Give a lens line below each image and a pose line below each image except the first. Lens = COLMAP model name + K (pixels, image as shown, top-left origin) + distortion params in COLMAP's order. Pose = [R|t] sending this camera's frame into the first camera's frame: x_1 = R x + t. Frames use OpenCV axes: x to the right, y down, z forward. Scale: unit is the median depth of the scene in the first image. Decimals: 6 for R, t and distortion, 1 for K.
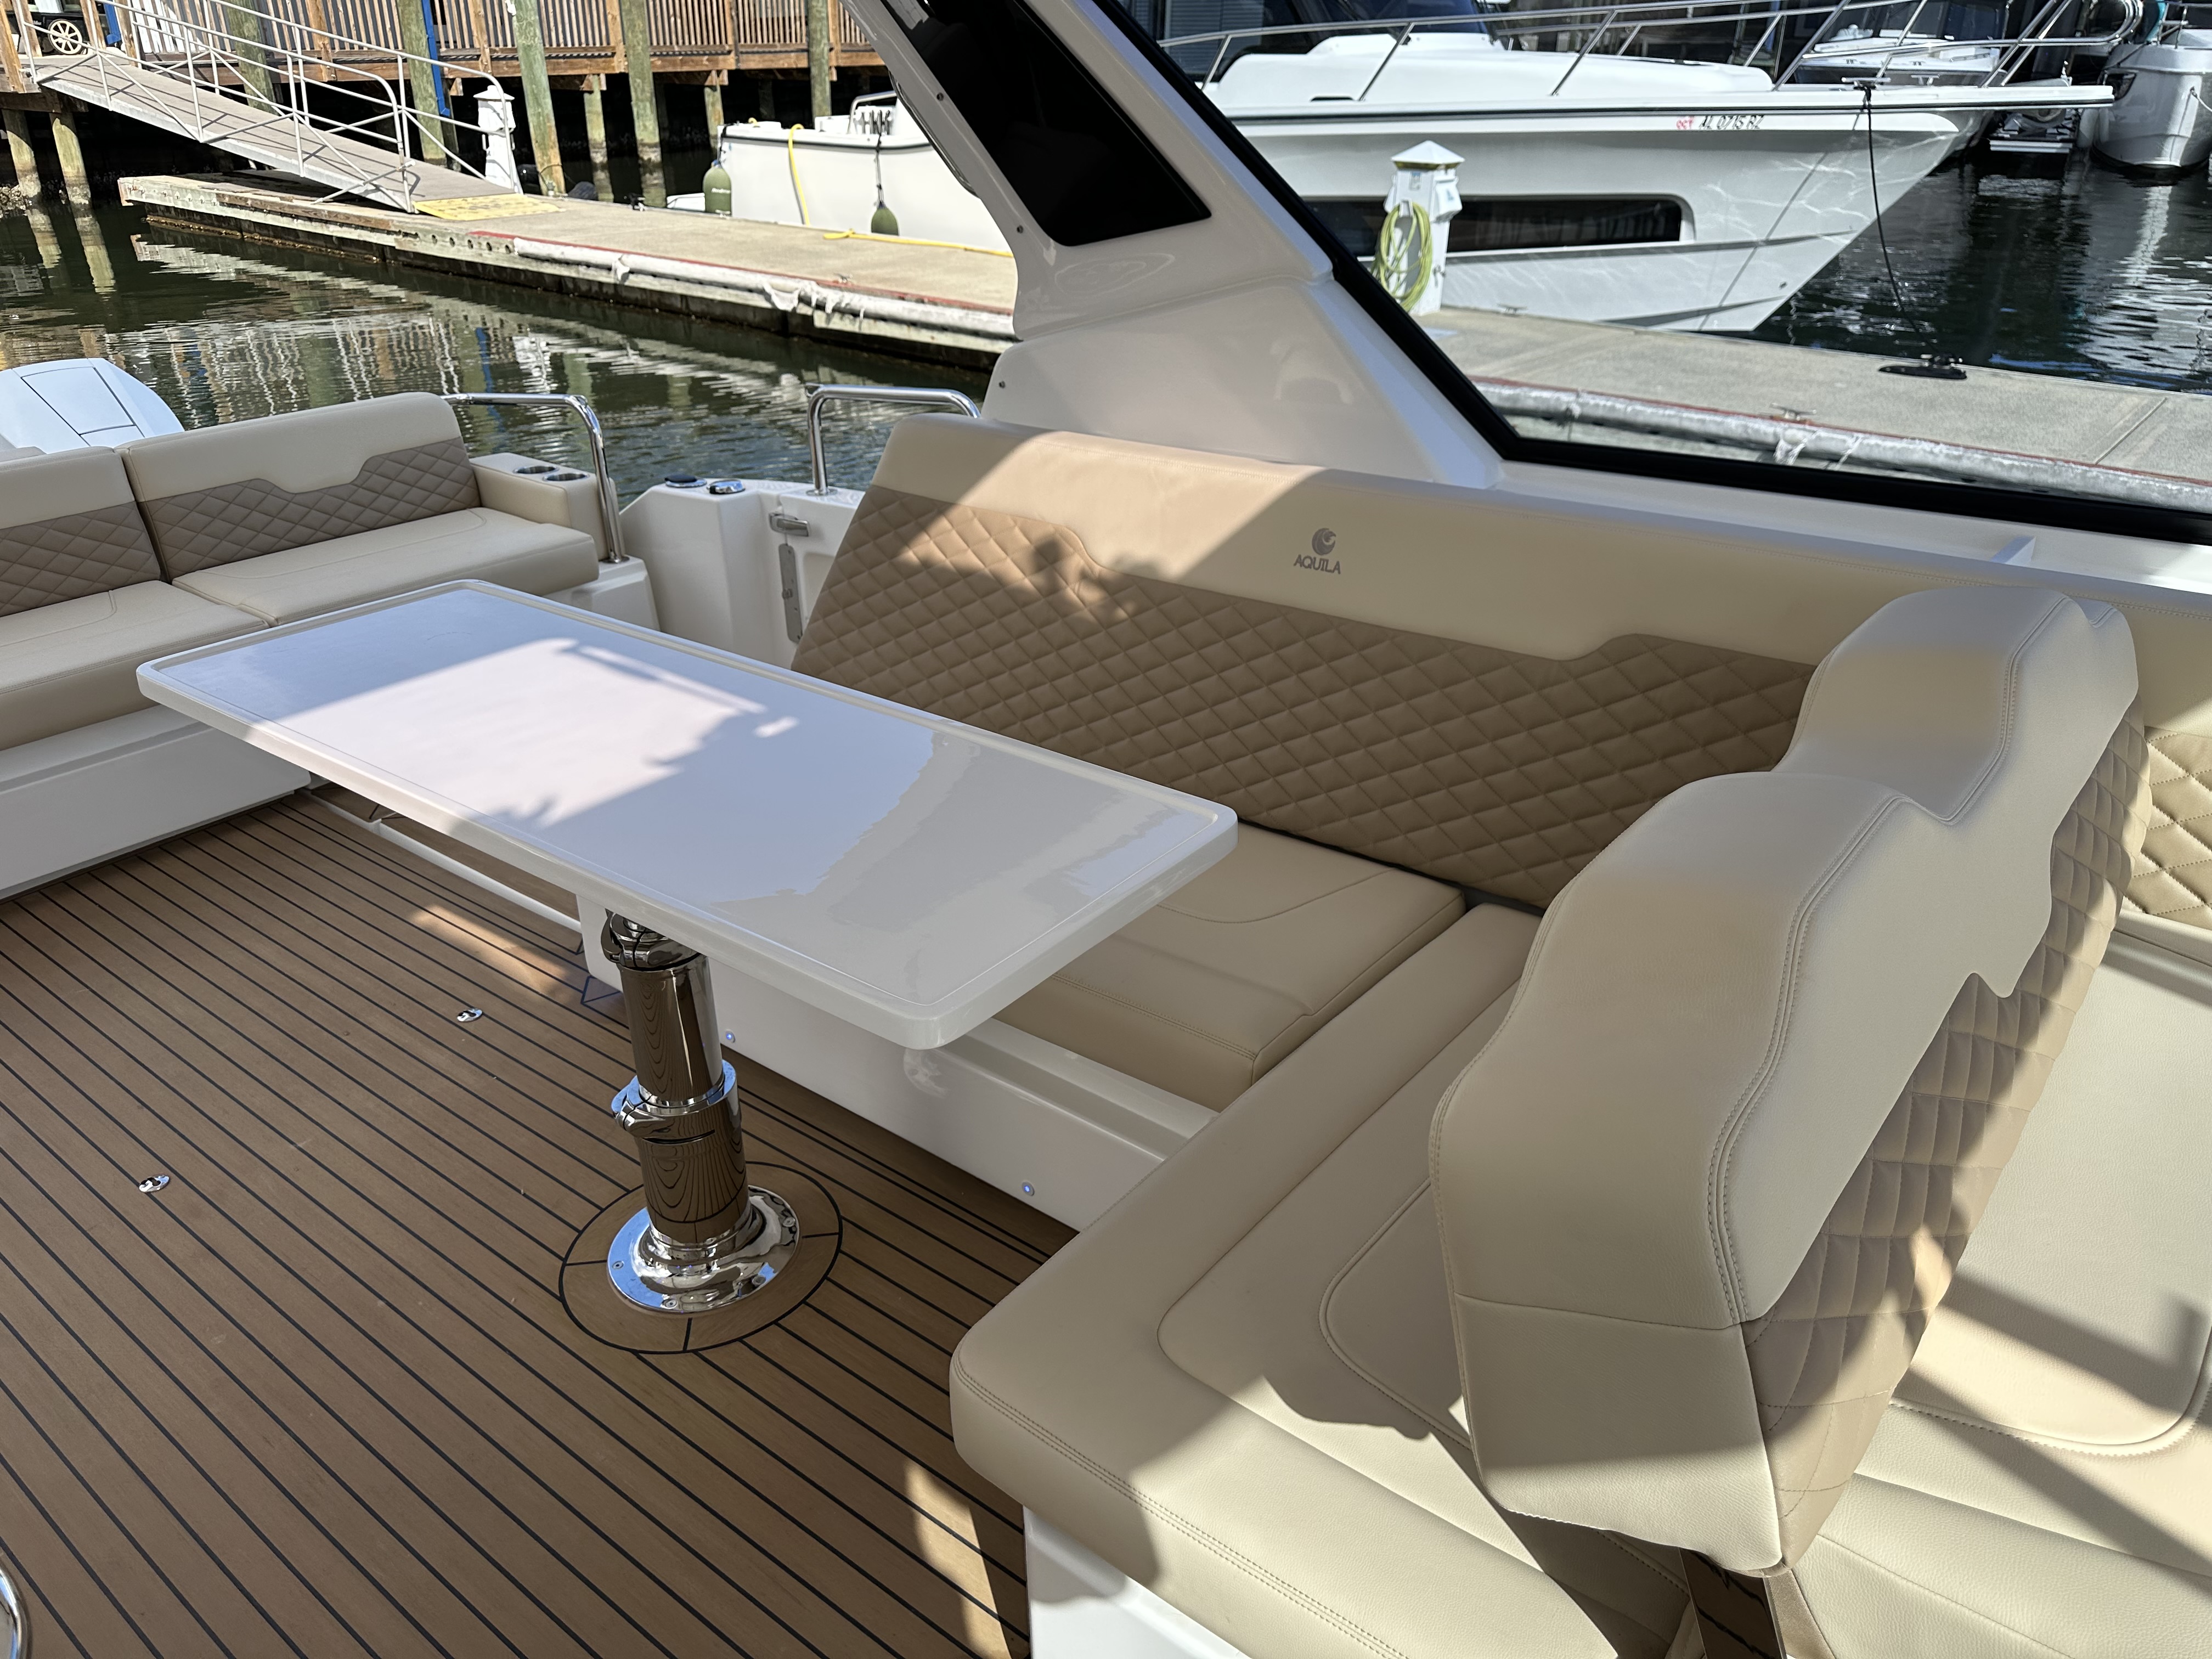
lens RADIAL K [[1569.1, 0, 1102.5], [0, 1569.1, 822.5], [0, 0, 1]] dist [0.033290, -0.036020]
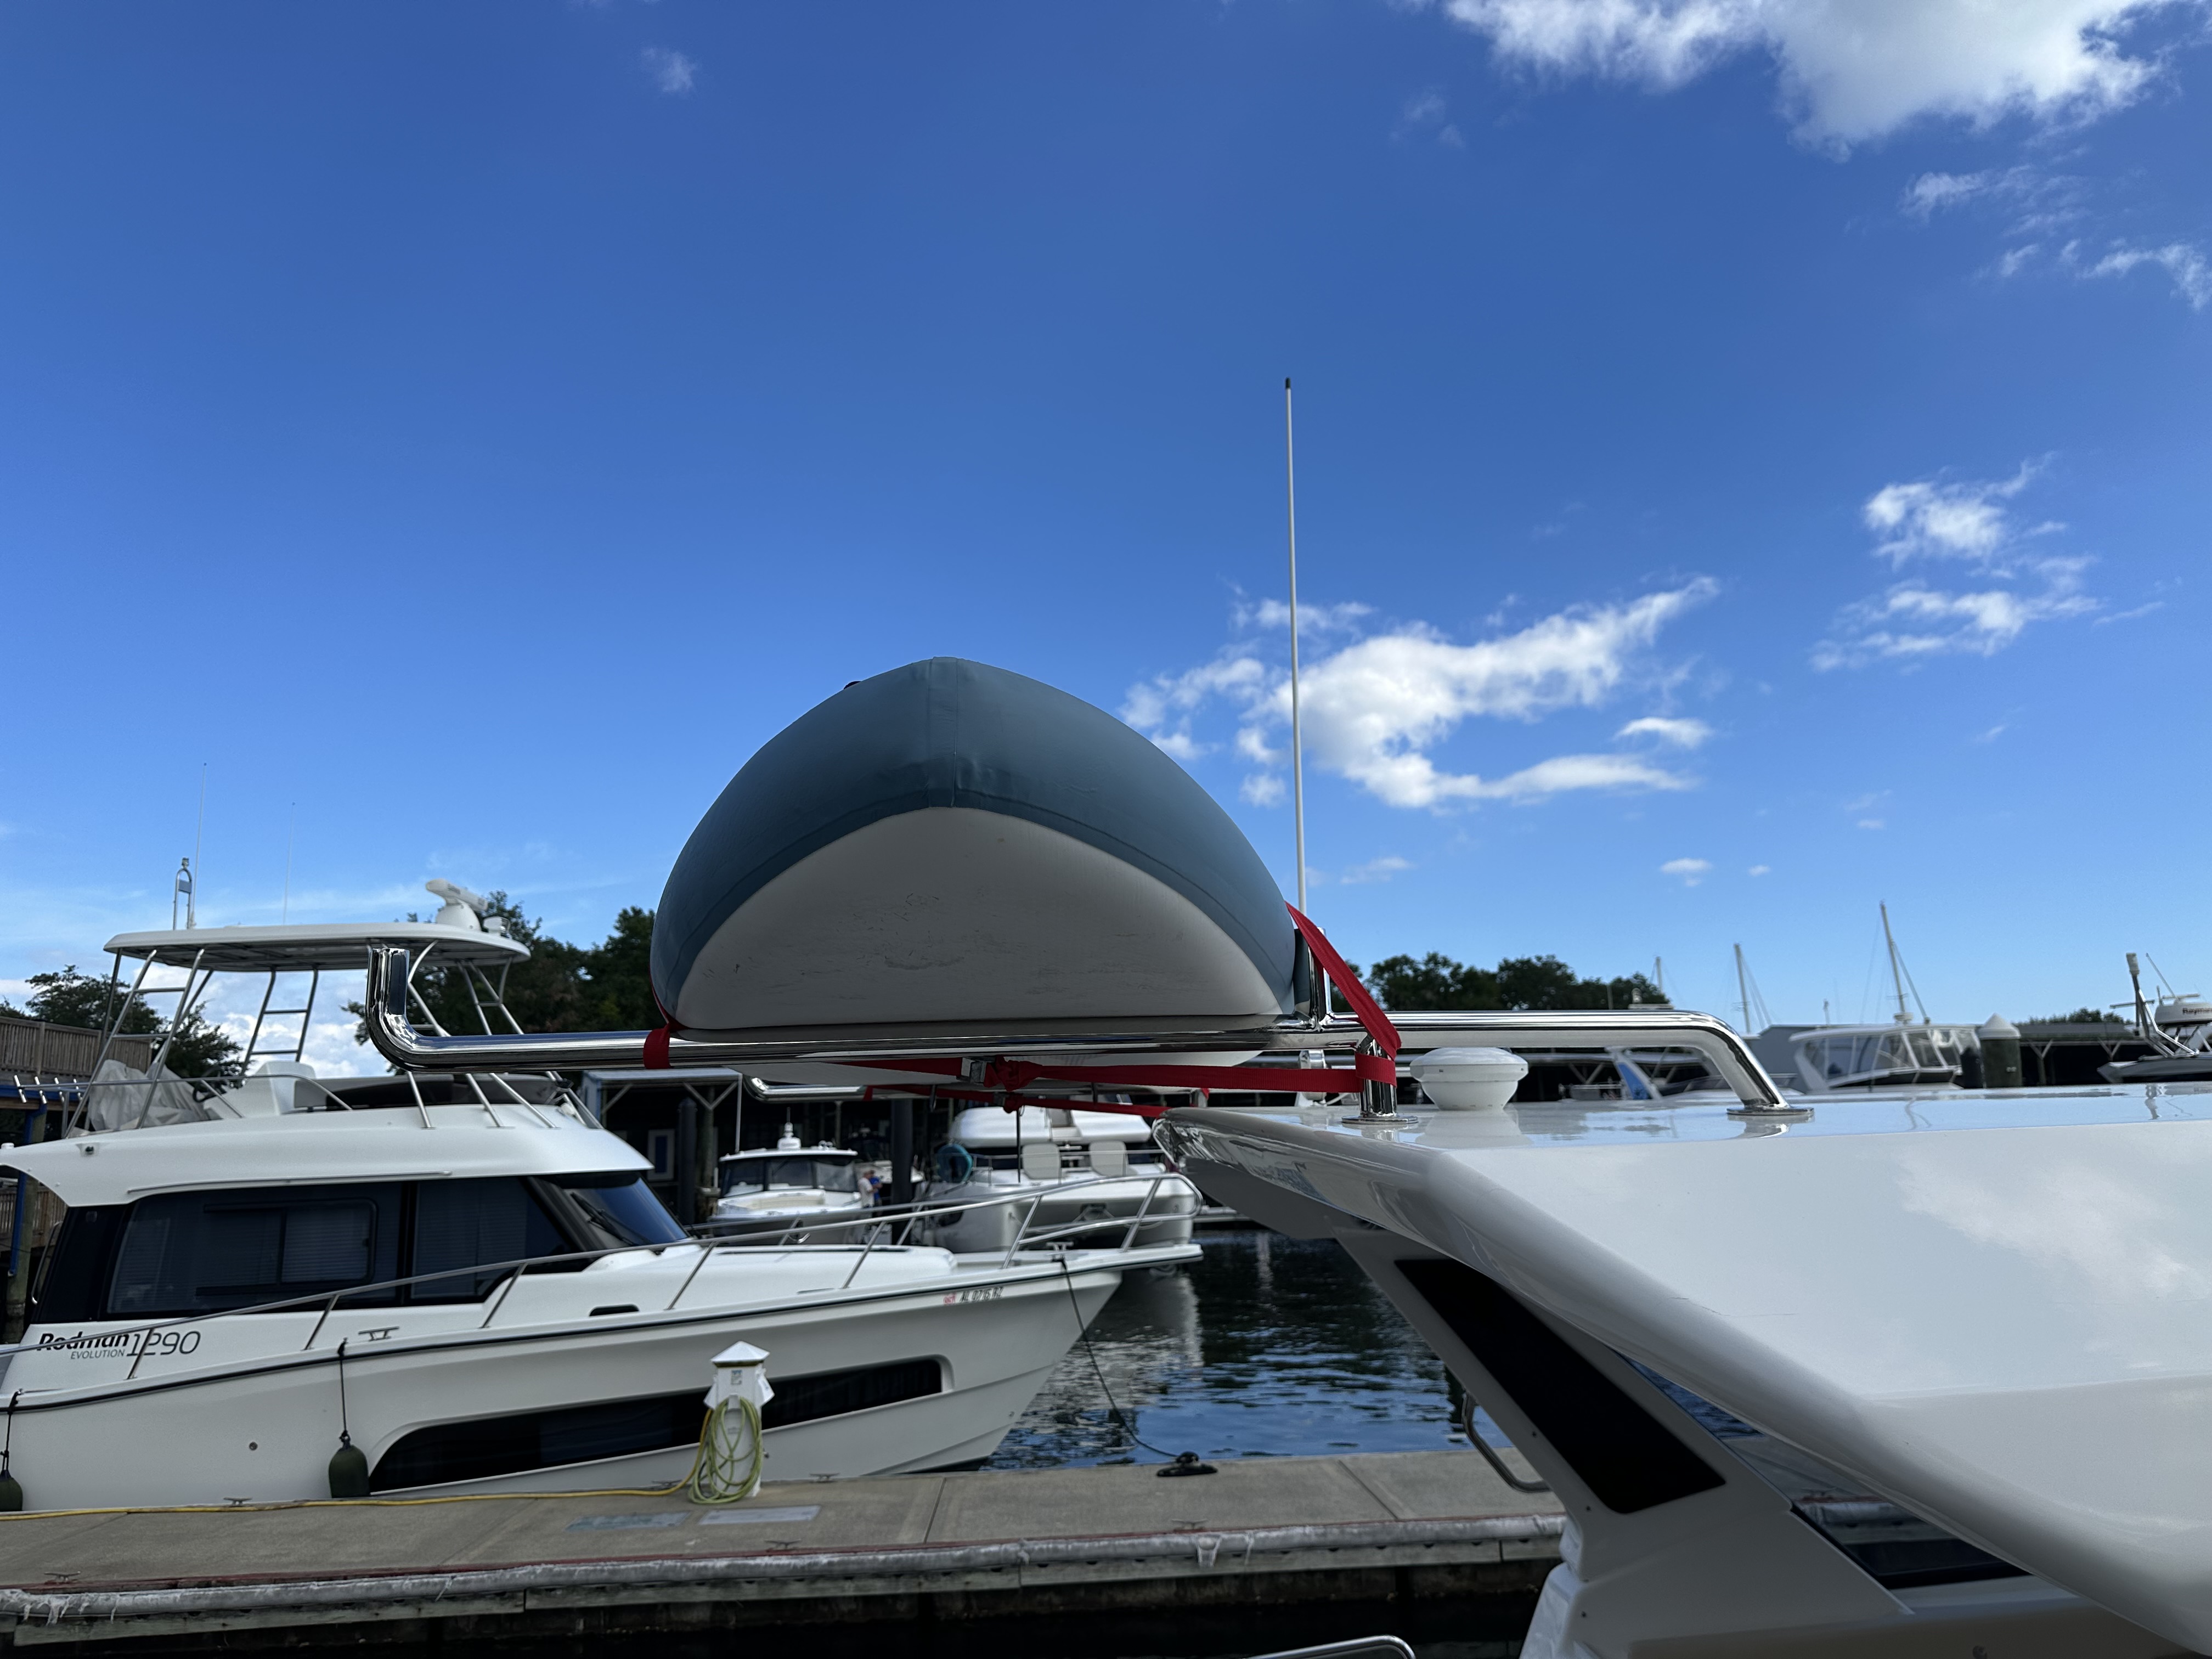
lens RADIAL K [[1569.1, 0, 1104.4], [0, 1569.1, 827.1], [0, 0, 1]] dist [0.033290, -0.036020]
pose [[0.760709, 0.093525, 0.642321, -0.341679], [0.331654, 0.794638, -0.508484, -0.066033], [-0.557968, 0.599836, 0.573470, 0.004818]]
